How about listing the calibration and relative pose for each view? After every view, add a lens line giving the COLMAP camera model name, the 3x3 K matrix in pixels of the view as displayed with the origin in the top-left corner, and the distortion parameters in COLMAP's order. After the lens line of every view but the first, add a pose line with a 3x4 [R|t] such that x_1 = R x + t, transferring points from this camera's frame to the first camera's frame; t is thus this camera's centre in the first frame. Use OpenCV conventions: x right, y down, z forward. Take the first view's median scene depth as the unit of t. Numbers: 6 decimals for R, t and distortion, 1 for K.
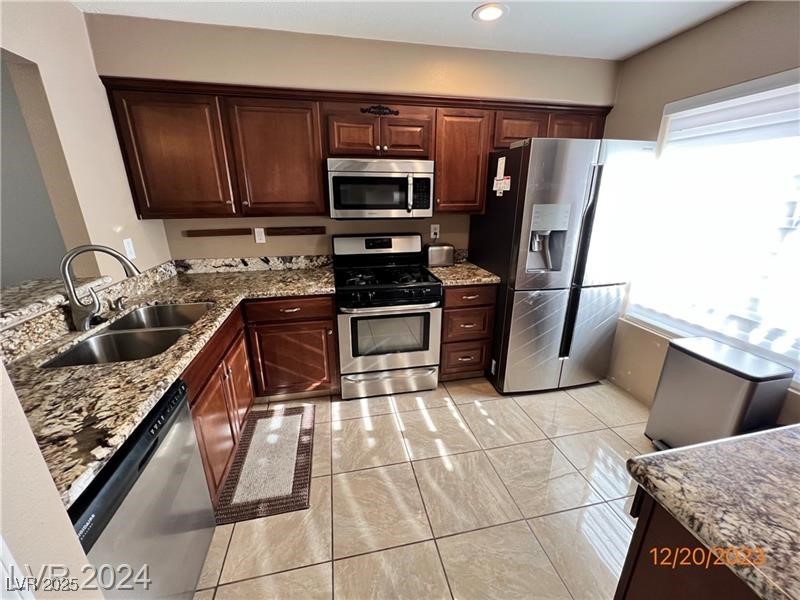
lens RADIAL K [[323.3, 0, 398.6], [0, 323.3, 300.7], [0, 0, 1]] dist [-0.005456, 0.000585]
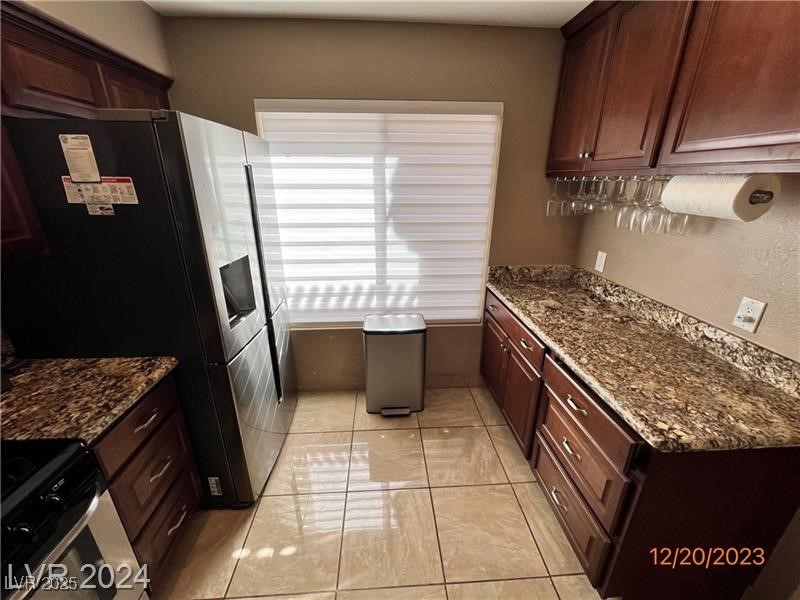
lens RADIAL K [[323.3, 0, 400.4], [0, 323.3, 297.6], [0, 0, 1]] dist [-0.005456, 0.000585]
pose [[0.143364, -0.332175, 0.932259, -0.122729], [0.302730, 0.911556, 0.278244, -0.209149], [-0.942232, 0.242333, 0.231244, 0.490592]]
